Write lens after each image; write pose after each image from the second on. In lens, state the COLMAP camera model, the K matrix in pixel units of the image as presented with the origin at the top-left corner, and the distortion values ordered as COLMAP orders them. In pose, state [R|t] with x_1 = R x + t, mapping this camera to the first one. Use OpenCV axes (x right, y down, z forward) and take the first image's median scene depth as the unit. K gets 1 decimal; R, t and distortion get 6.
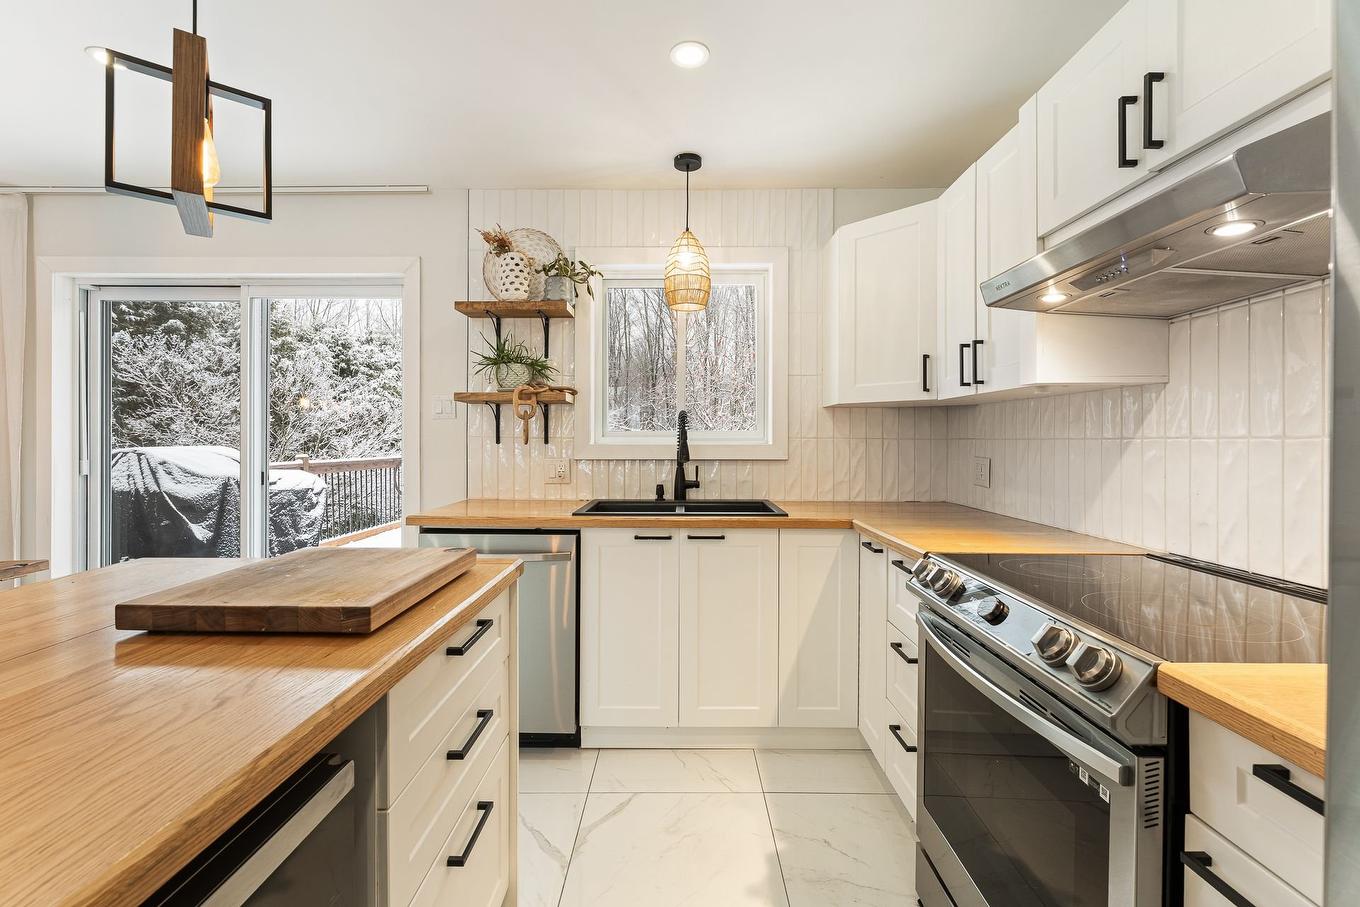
lens RADIAL K [[590.9, 0, 674.9], [0, 590.9, 442.0], [0, 0, 1]] dist [-0.001941, -0.000157]
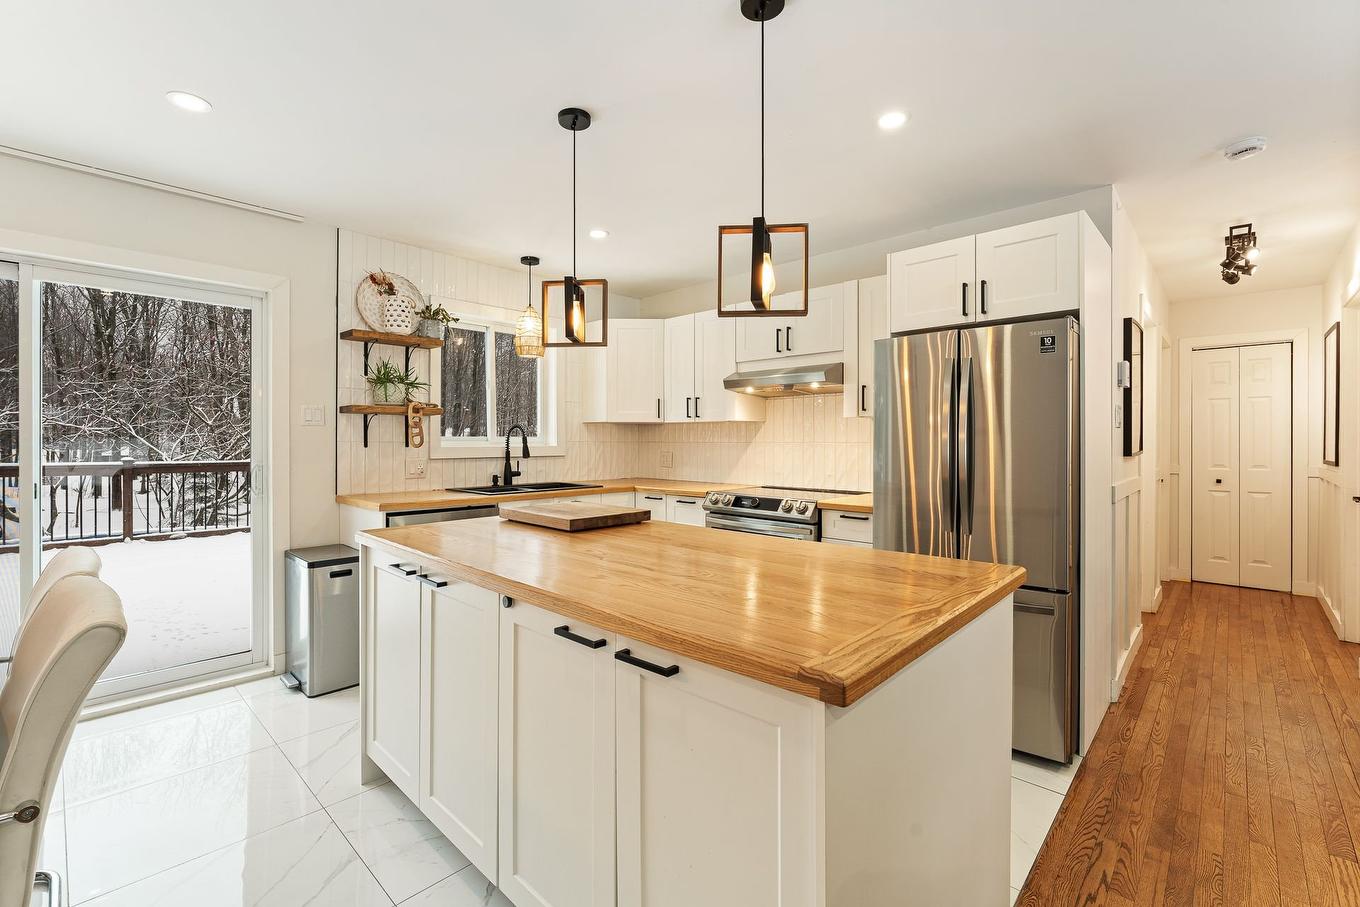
lens RADIAL K [[590.9, 0, 674.9], [0, 590.9, 442.0], [0, 0, 1]] dist [-0.001941, -0.000157]
pose [[0.680549, -0.002726, 0.732698, -0.774733], [0.002391, 0.999996, 0.001500, -0.007945], [-0.732699, 0.000731, 0.680553, -0.283674]]
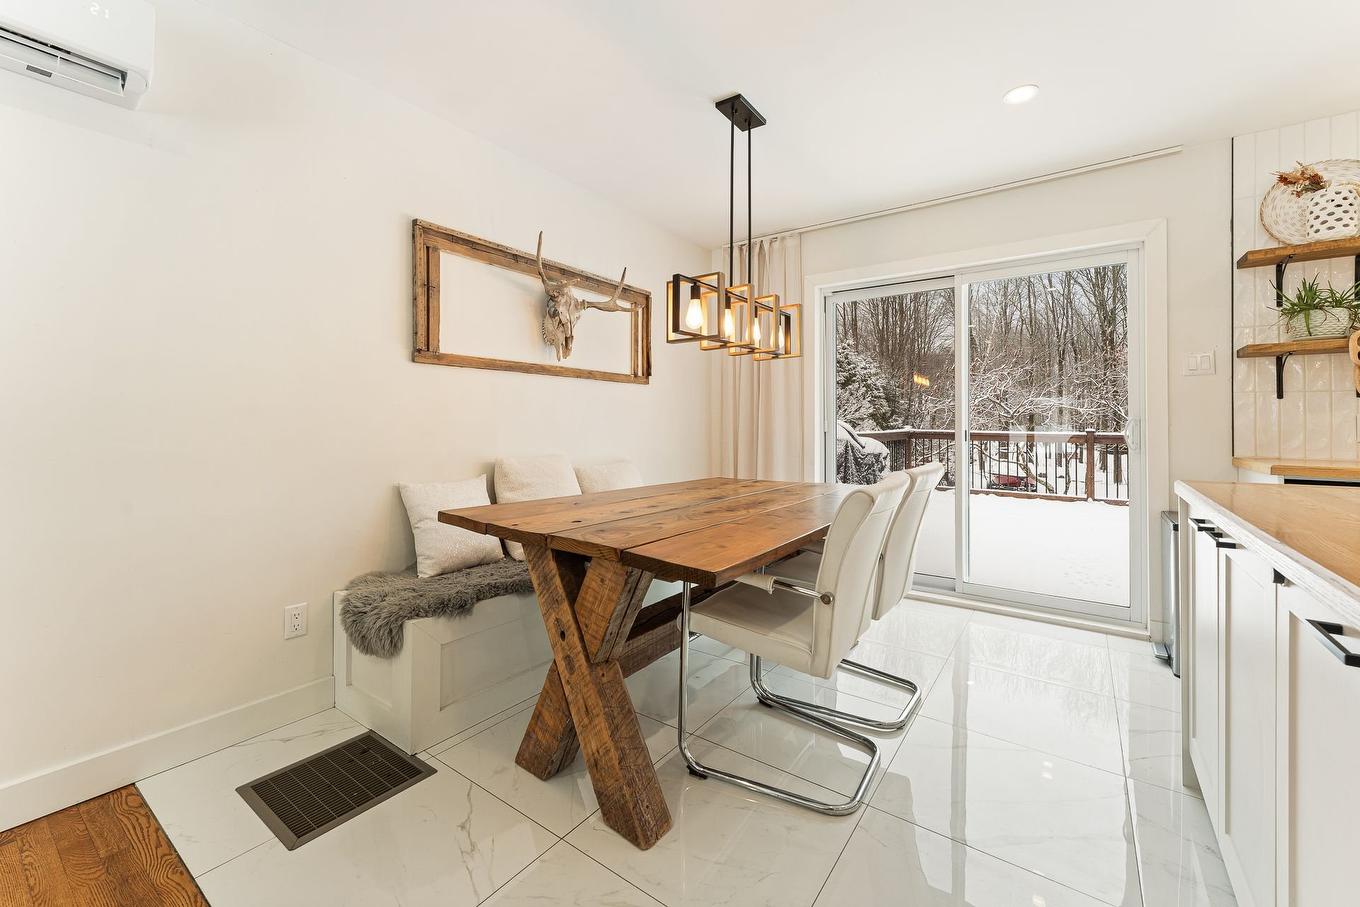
lens RADIAL K [[556.0, 0, 674.9], [0, 556.0, 420.5], [0, 0, 1]] dist [-0.001268, -0.000102]
pose [[0.812205, -0.004640, -0.583353, -0.583350], [-0.002216, 0.999937, -0.011039, 0.051036], [0.583368, 0.010258, 0.812143, -0.279574]]
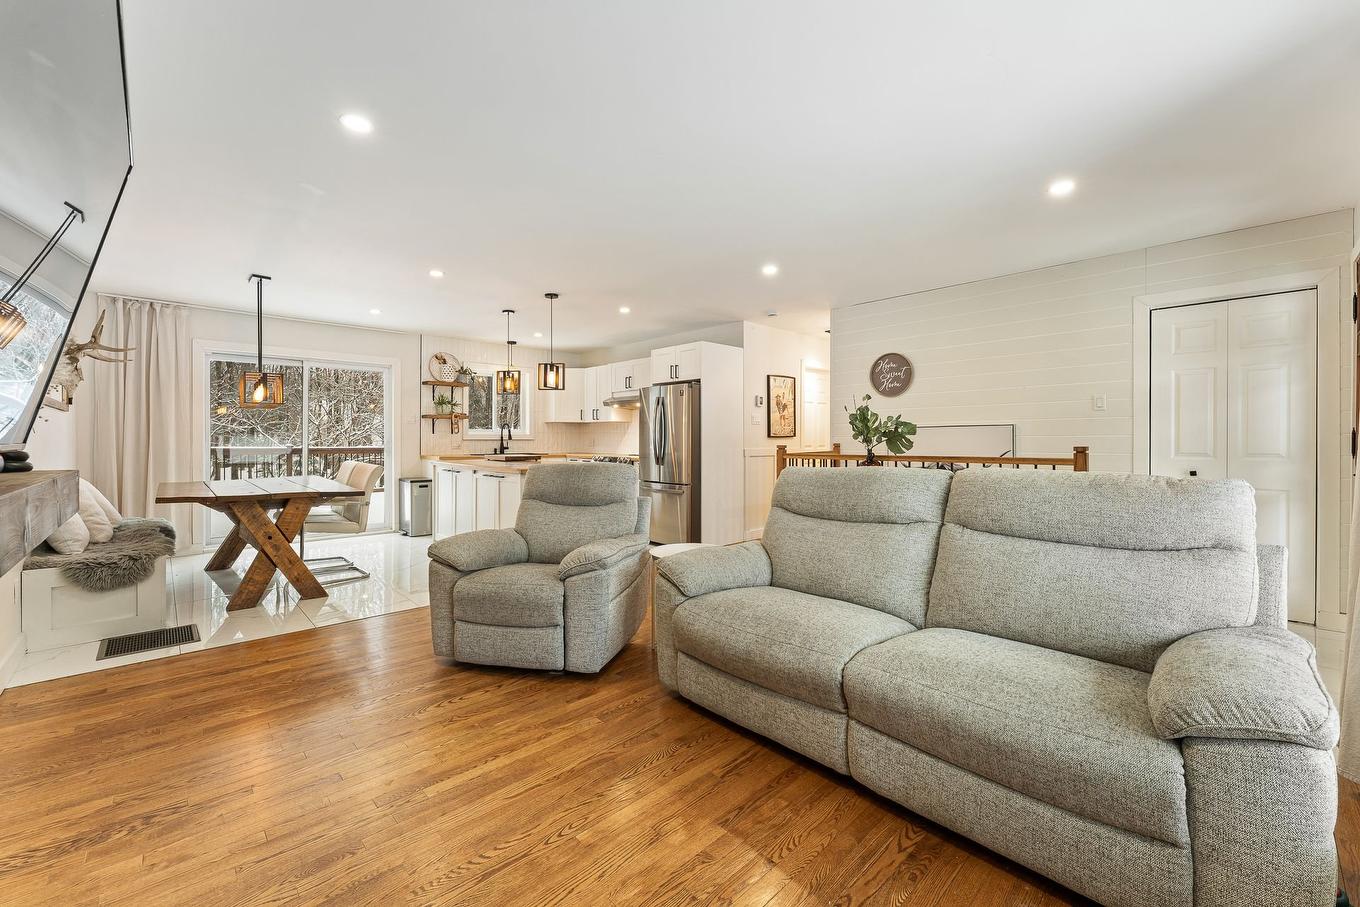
lens RADIAL K [[545.7, 0, 682.0], [0, 545.7, 440.7], [0, 0, 1]] dist [-0.000418, -0.000022]
pose [[0.713447, -0.002305, 0.700705, -1.244303], [0.001855, 0.999997, 0.001400, 0.033425], [-0.700706, 0.000301, 0.713450, -1.539235]]
